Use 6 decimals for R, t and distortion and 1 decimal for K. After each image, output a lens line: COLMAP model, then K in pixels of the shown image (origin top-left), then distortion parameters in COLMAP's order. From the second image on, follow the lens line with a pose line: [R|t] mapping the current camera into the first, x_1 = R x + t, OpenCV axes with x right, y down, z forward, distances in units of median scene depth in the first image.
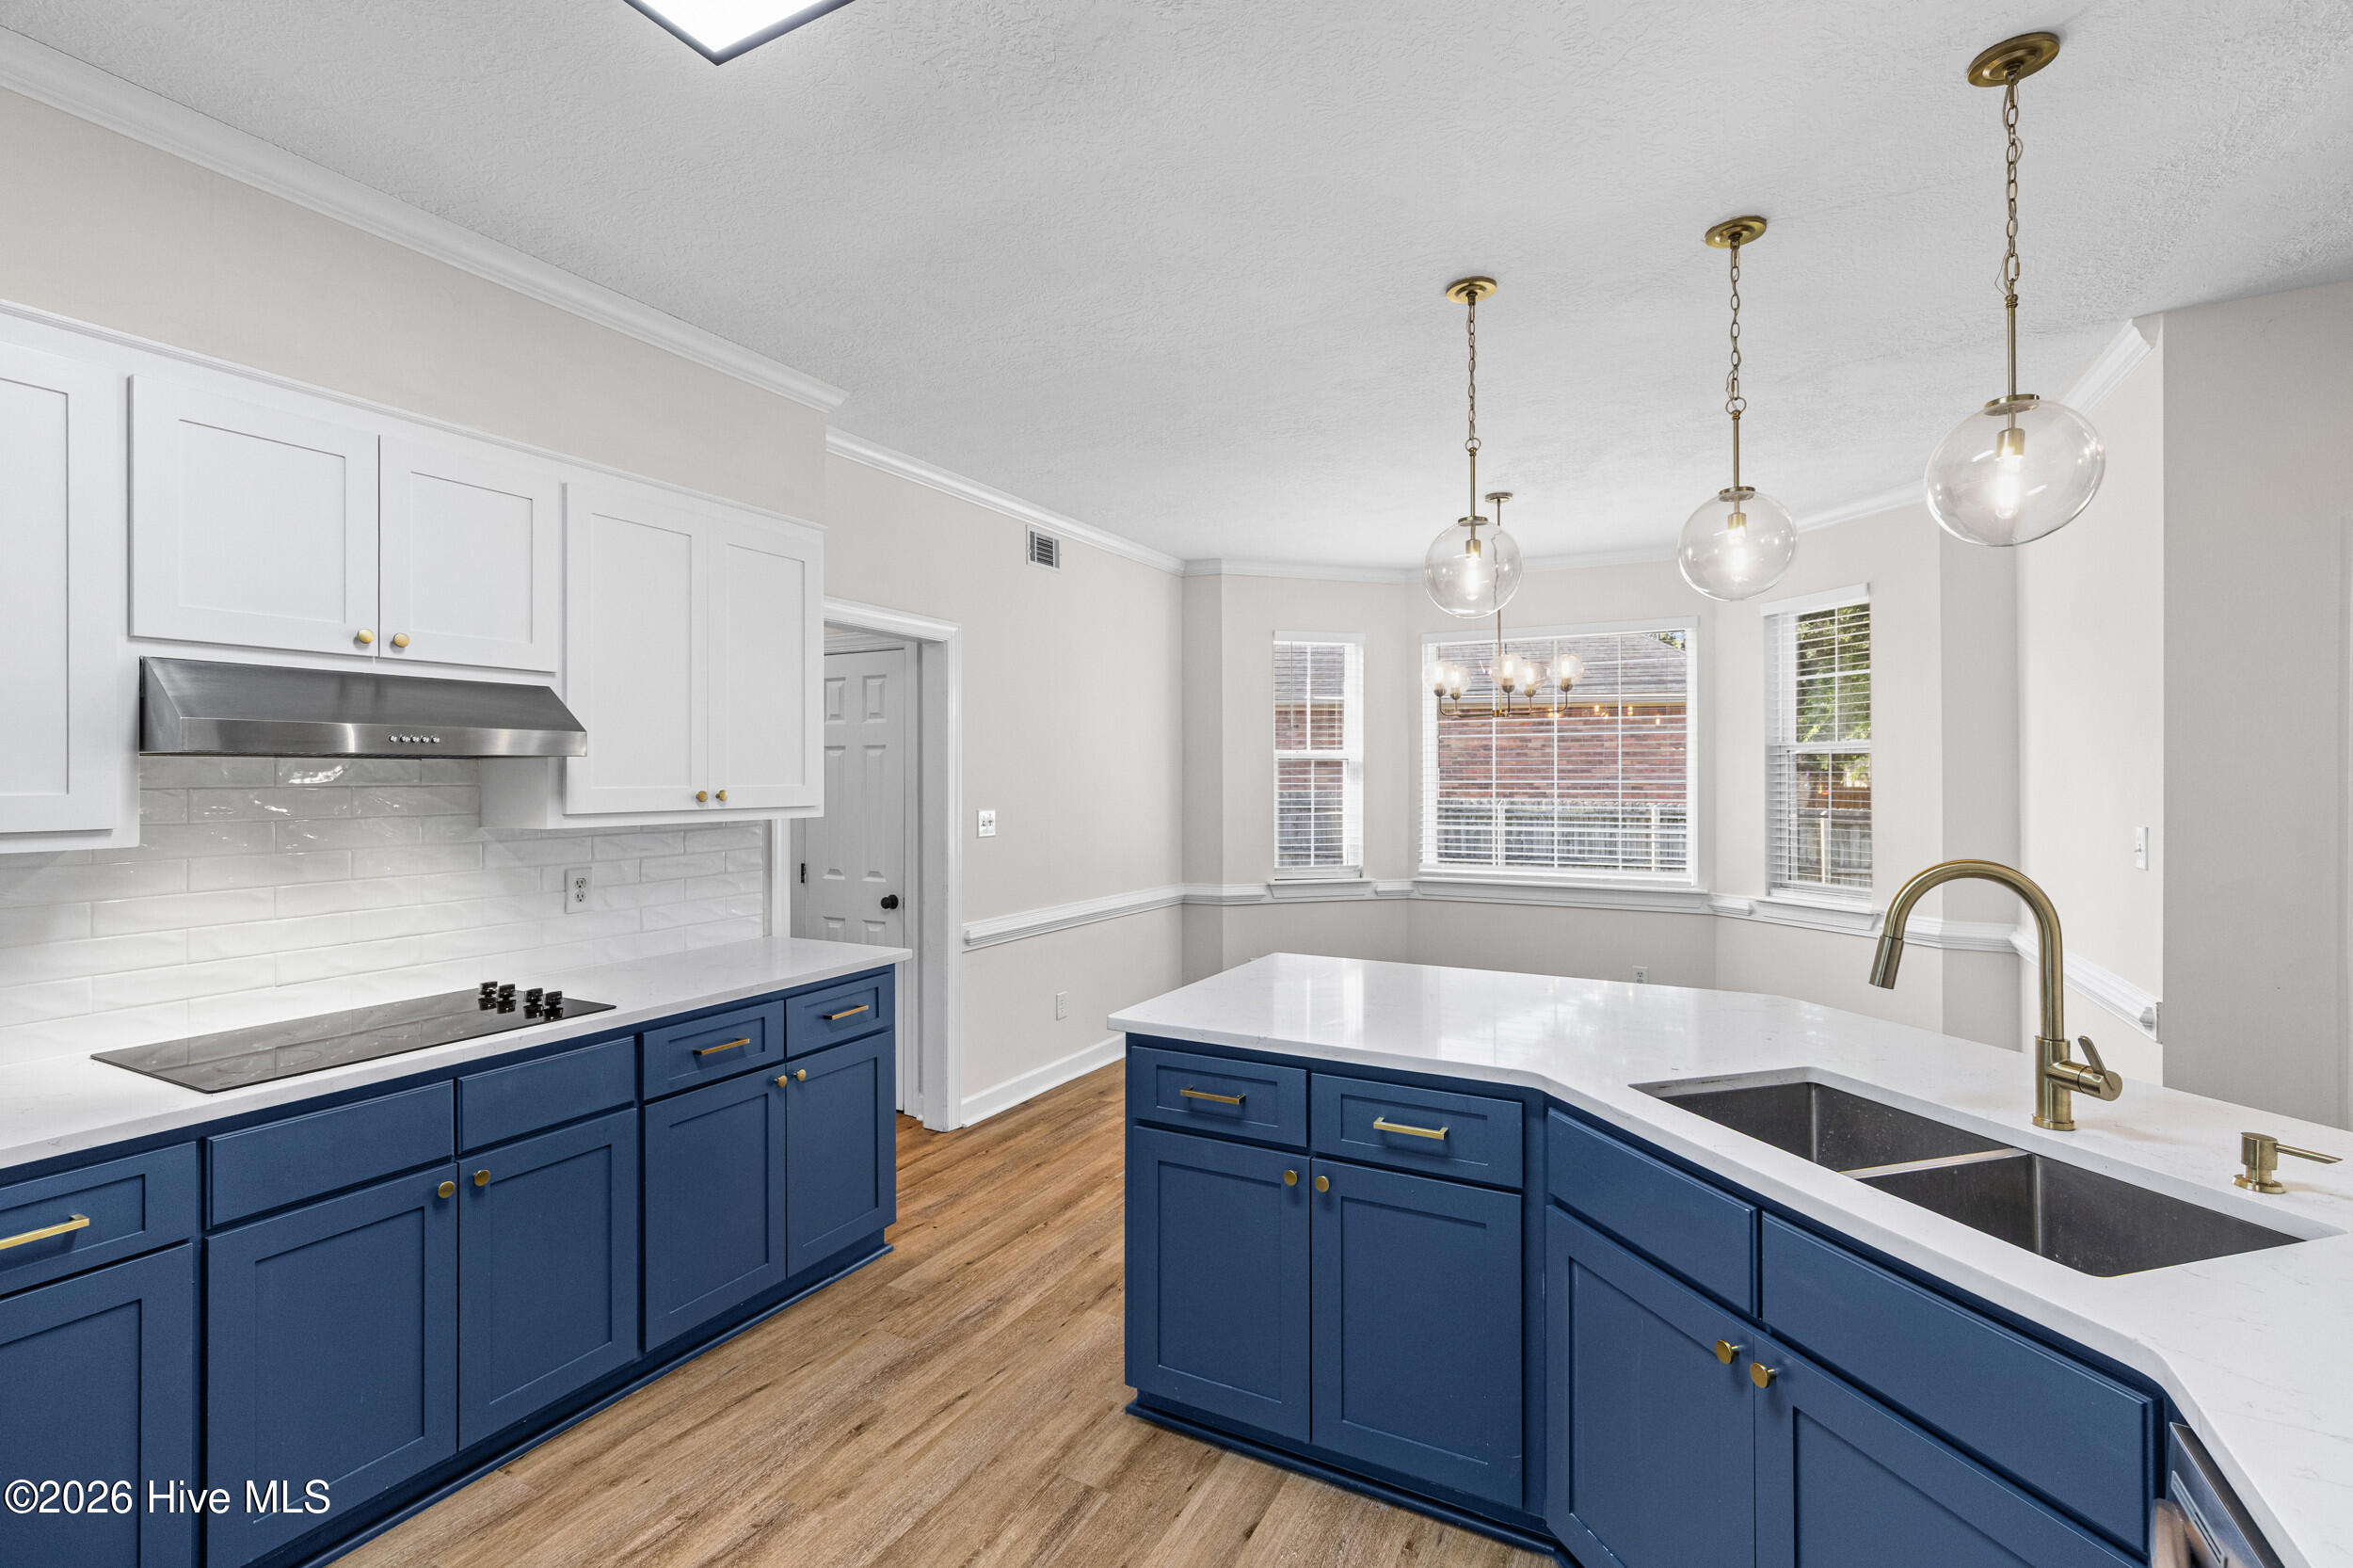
lens RADIAL K [[1064.2, 0, 1173.7], [0, 1064.2, 785.5], [0, 0, 1]] dist [0.004945, 0.000450]
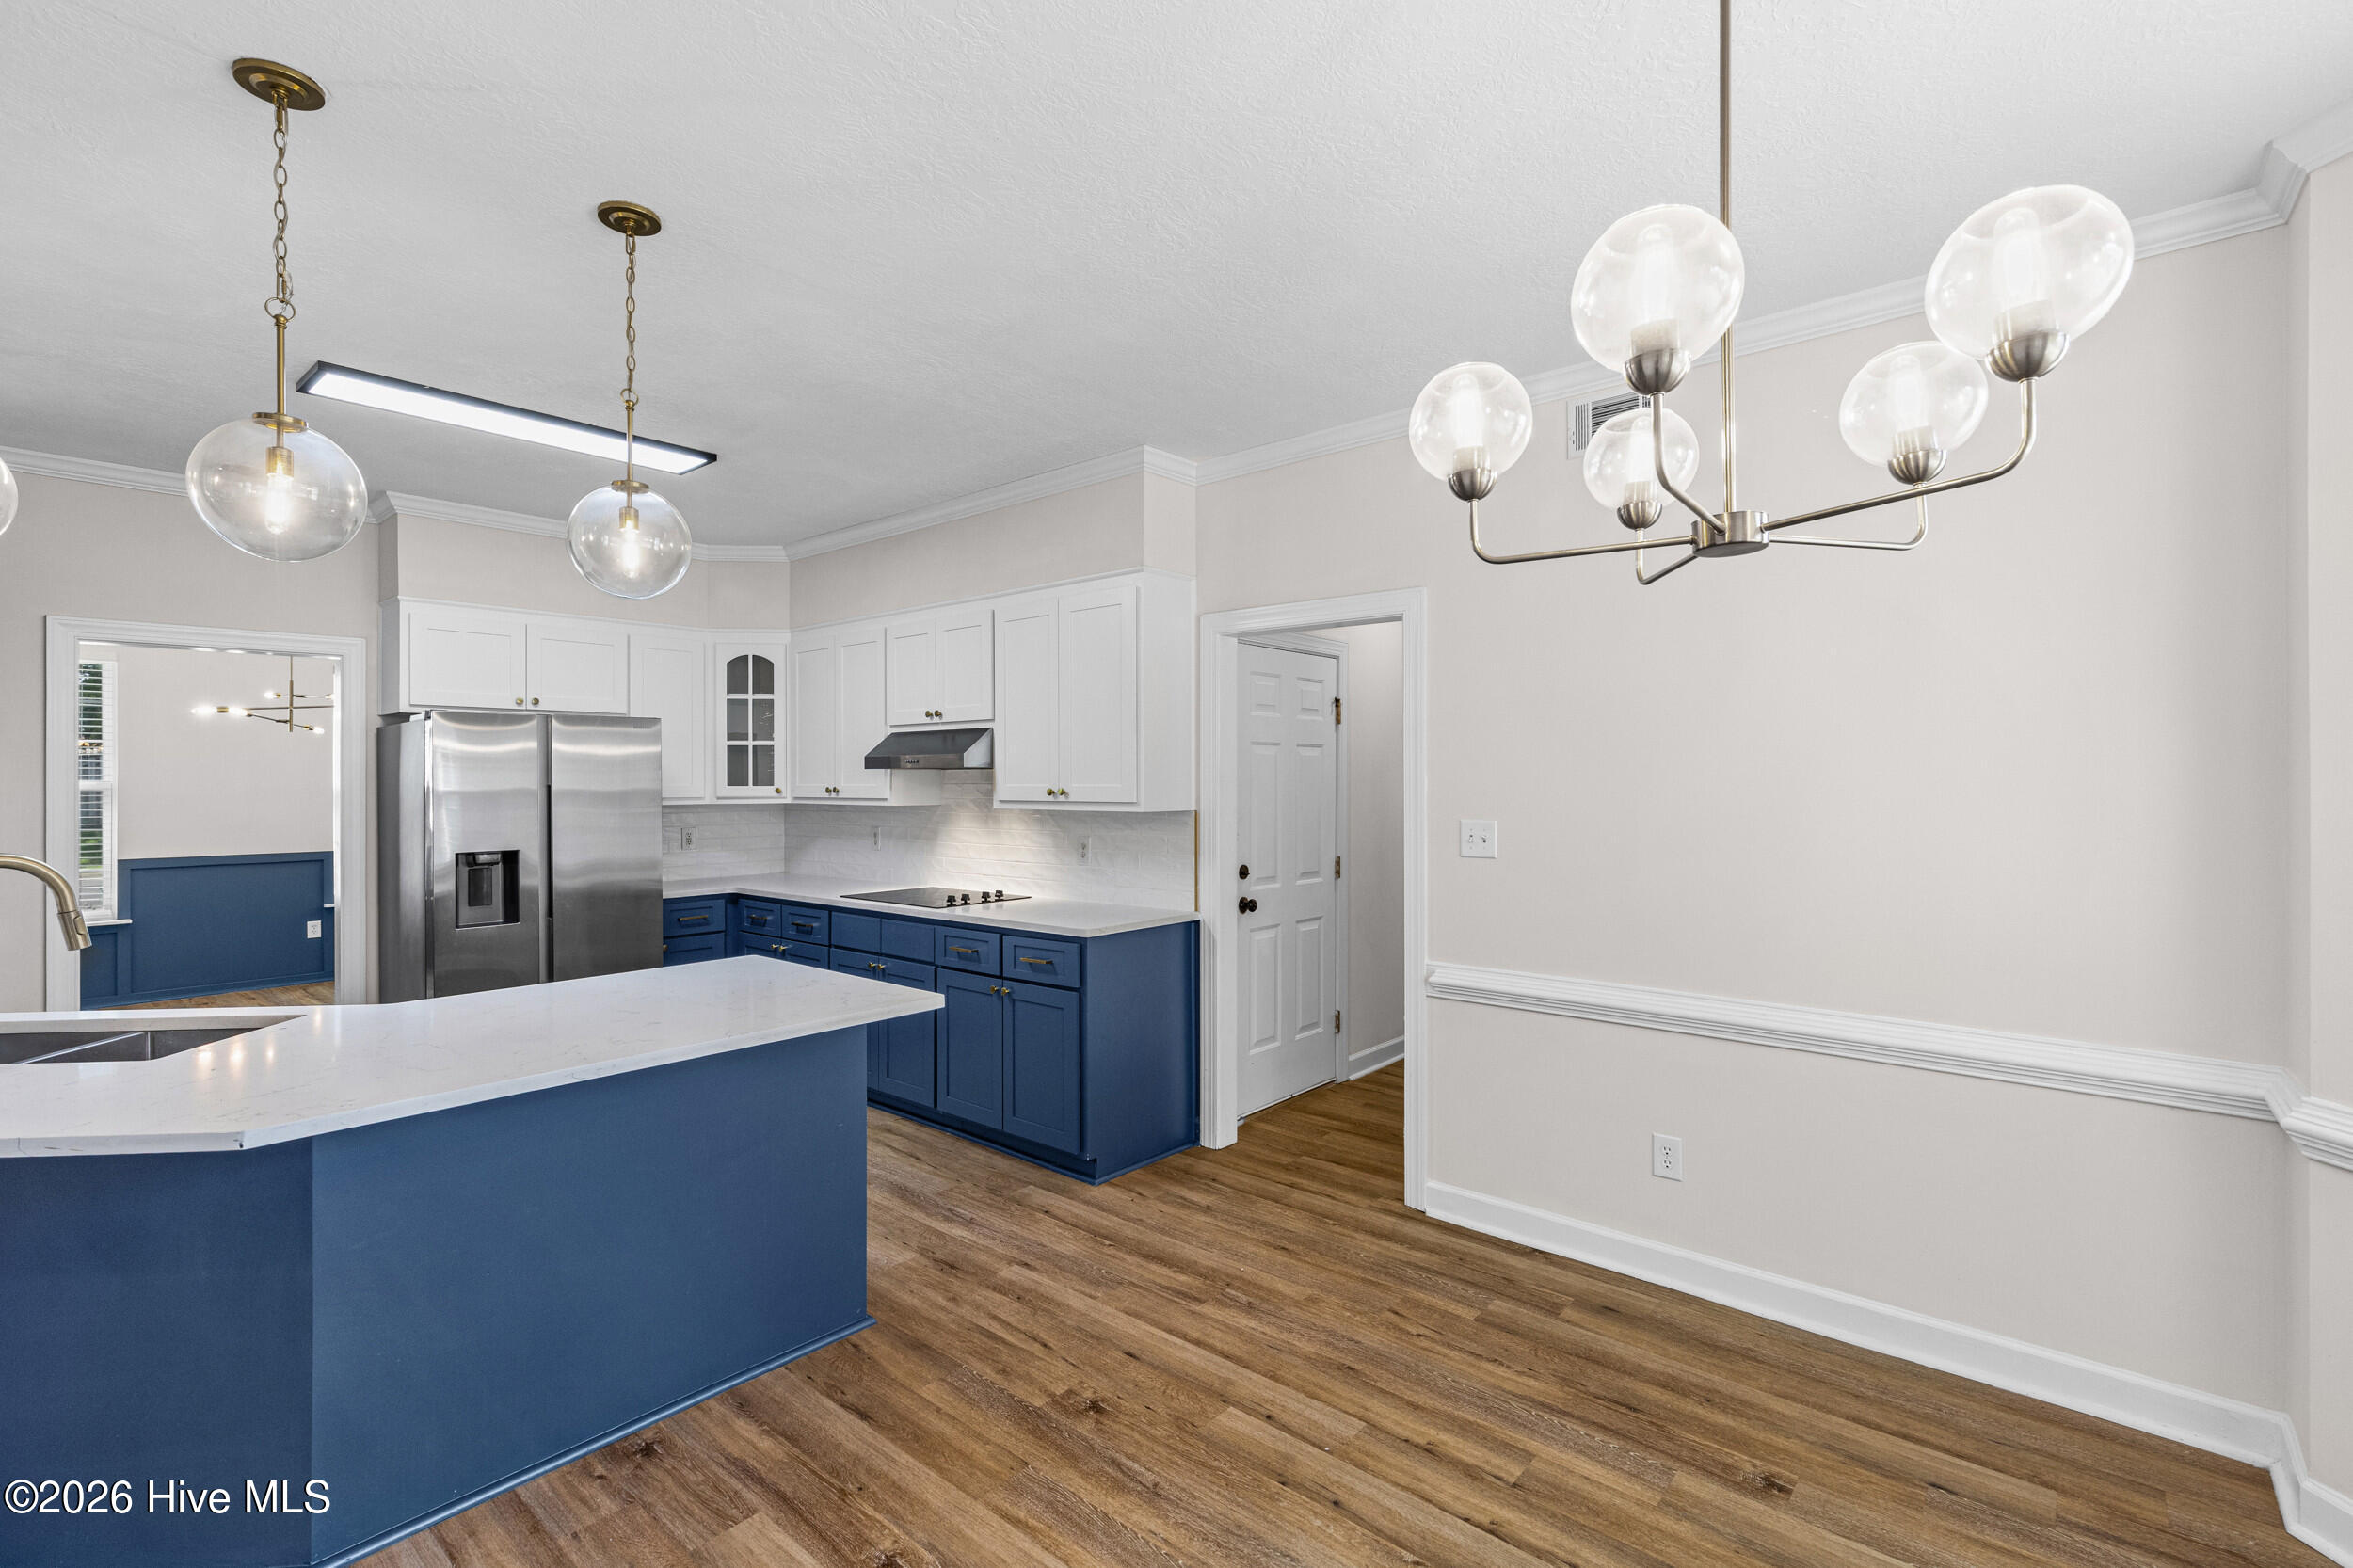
lens RADIAL K [[1064.2, 0, 1173.7], [0, 1064.2, 785.5], [0, 0, 1]] dist [0.004945, 0.000450]
pose [[-0.227662, 0.008938, -0.973699, 0.762747], [-0.001542, 0.999953, 0.009540, -0.010960], [0.973739, 0.003673, -0.227637, 1.217405]]
